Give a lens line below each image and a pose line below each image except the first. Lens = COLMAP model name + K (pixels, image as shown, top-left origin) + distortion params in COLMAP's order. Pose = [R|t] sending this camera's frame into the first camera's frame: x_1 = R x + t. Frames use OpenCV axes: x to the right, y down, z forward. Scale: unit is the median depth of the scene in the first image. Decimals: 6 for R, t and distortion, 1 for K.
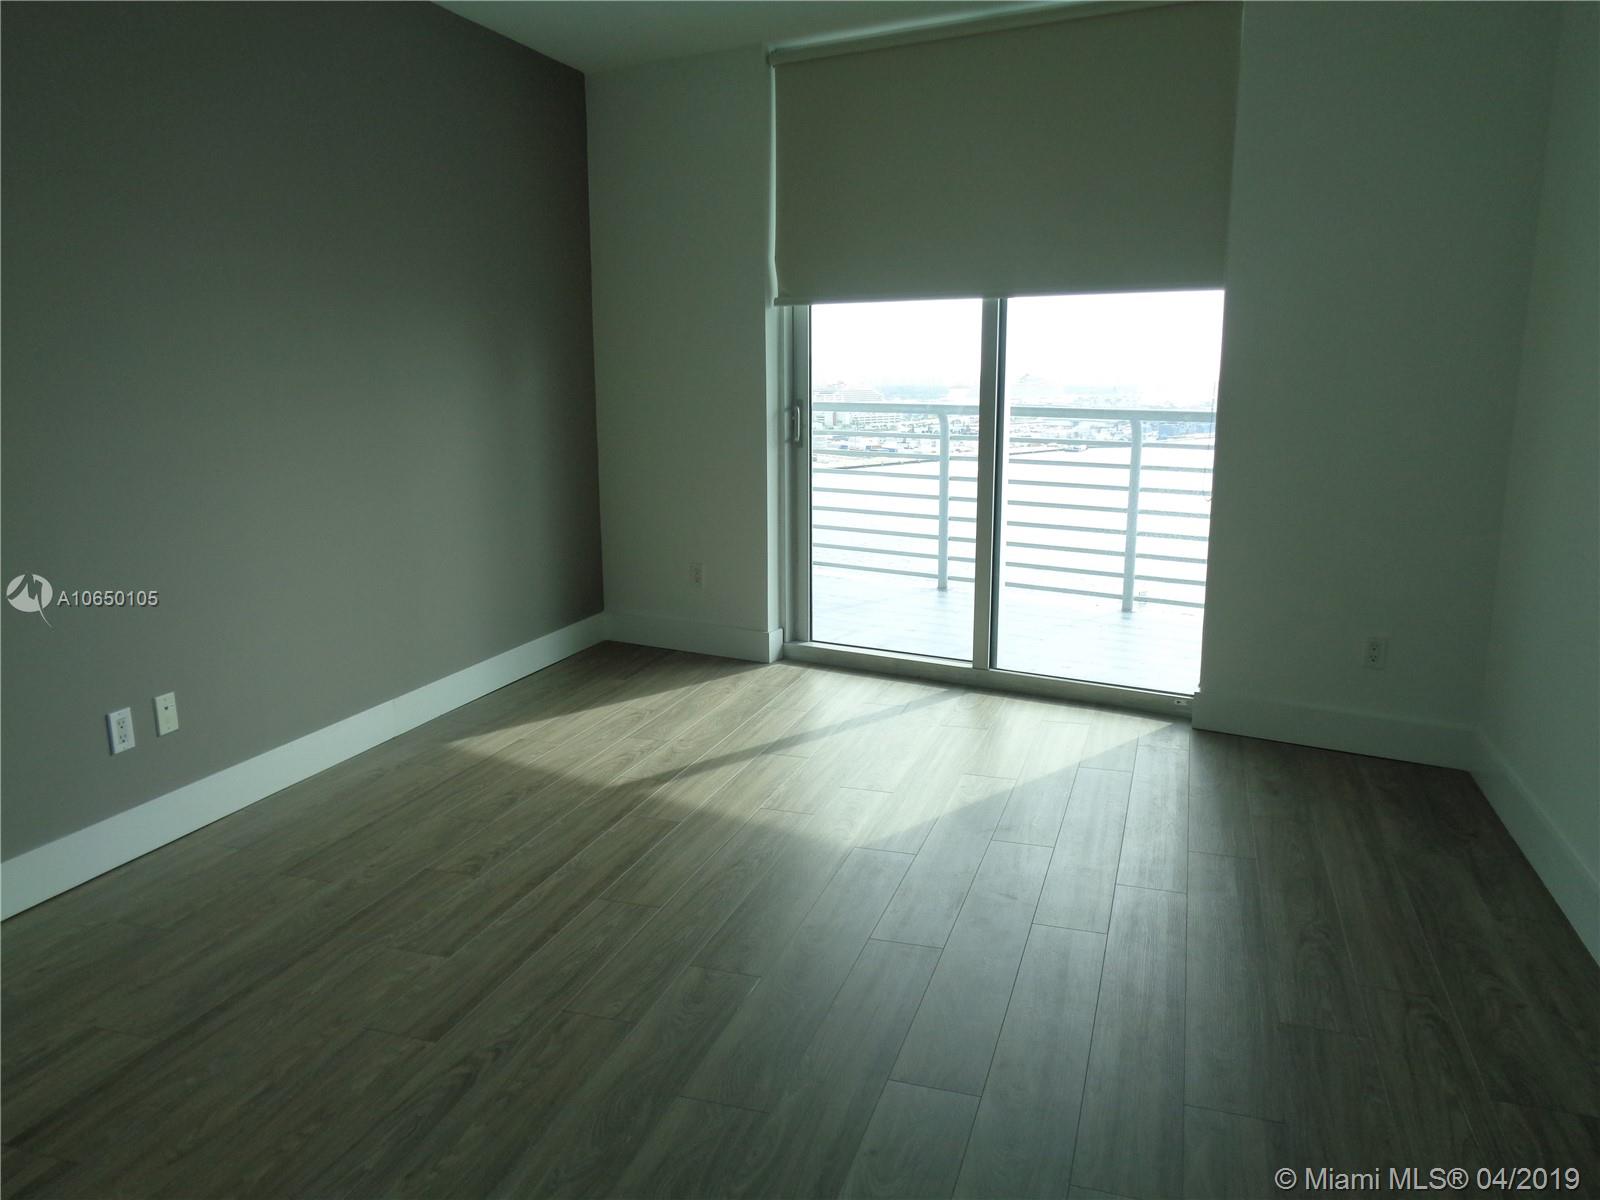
lens RADIAL K [[1188.2, 0, 798.4], [0, 1188.2, 600.3], [0, 0, 1]] dist [-0.000994, -0.001672]
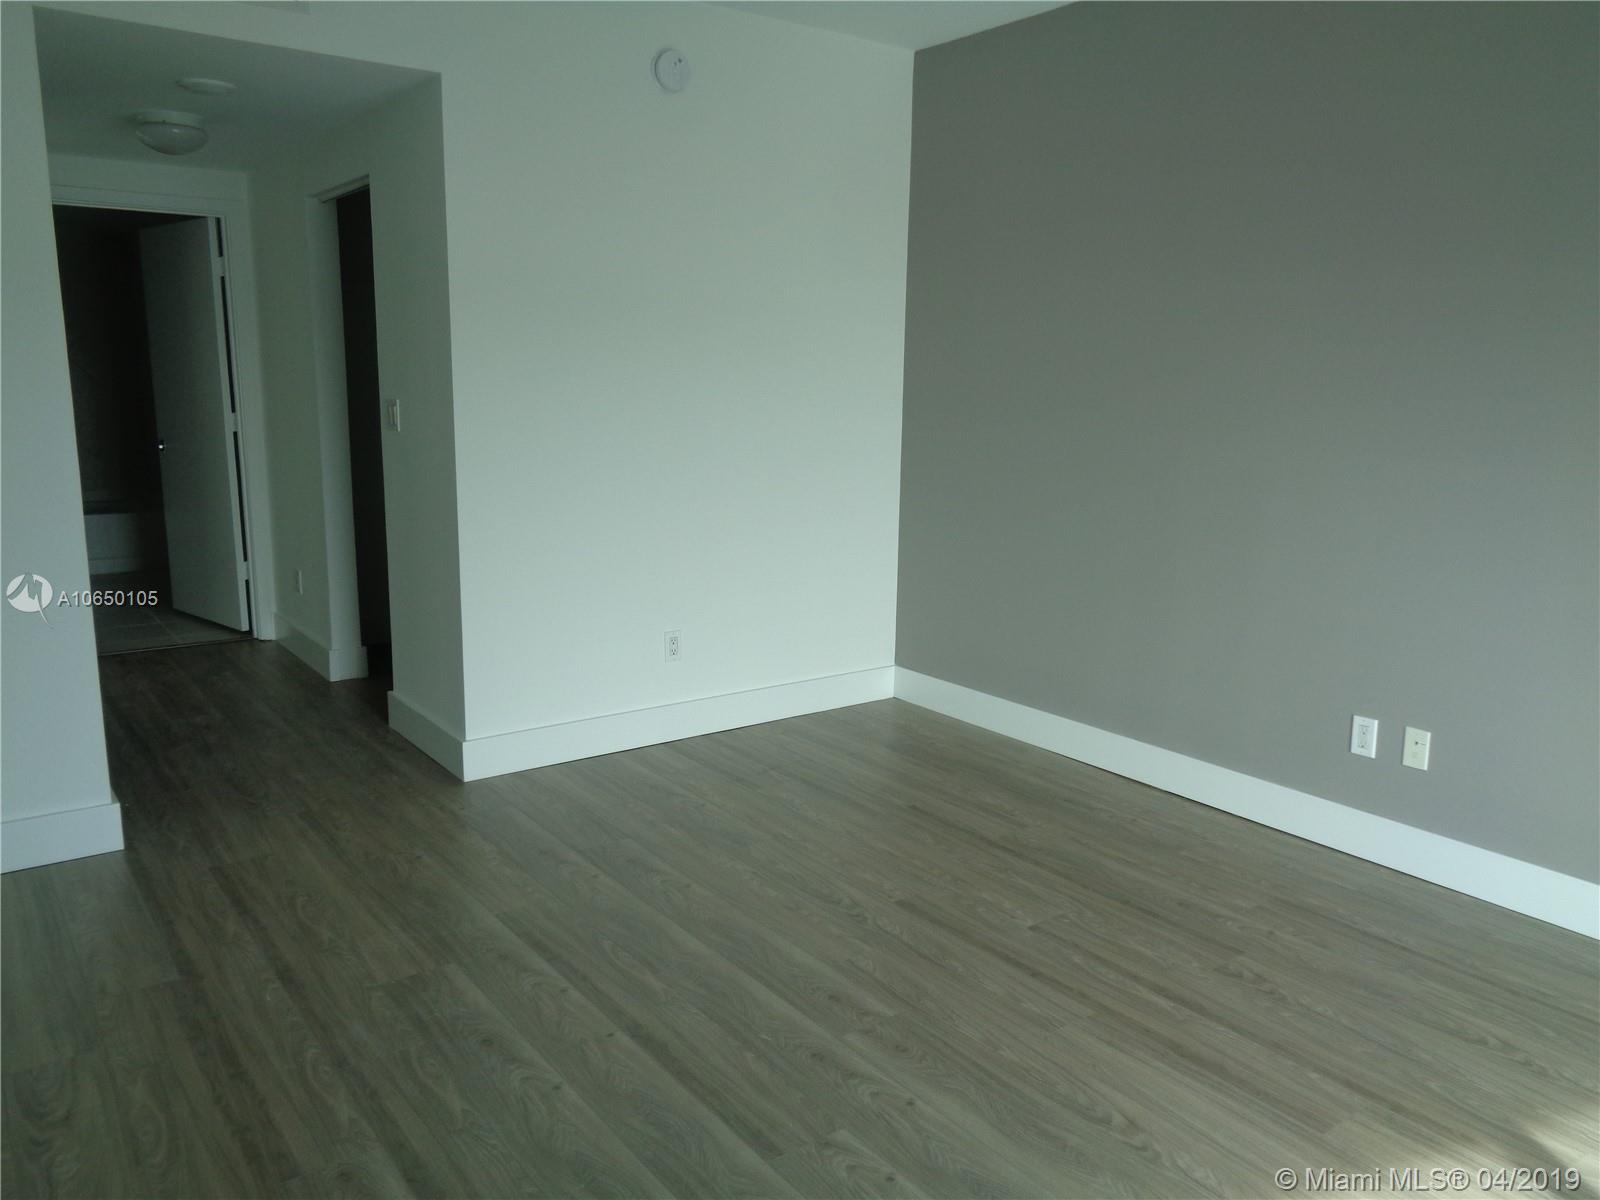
lens RADIAL K [[1188.2, 0, 799.7], [0, 1188.2, 599.8], [0, 0, 1]] dist [-0.000994, -0.001672]
pose [[-0.574529, 0.151797, -0.804285, 0.573766], [-0.172033, 0.938305, 0.299981, -0.242506], [0.800201, 0.310711, -0.512969, 1.105788]]
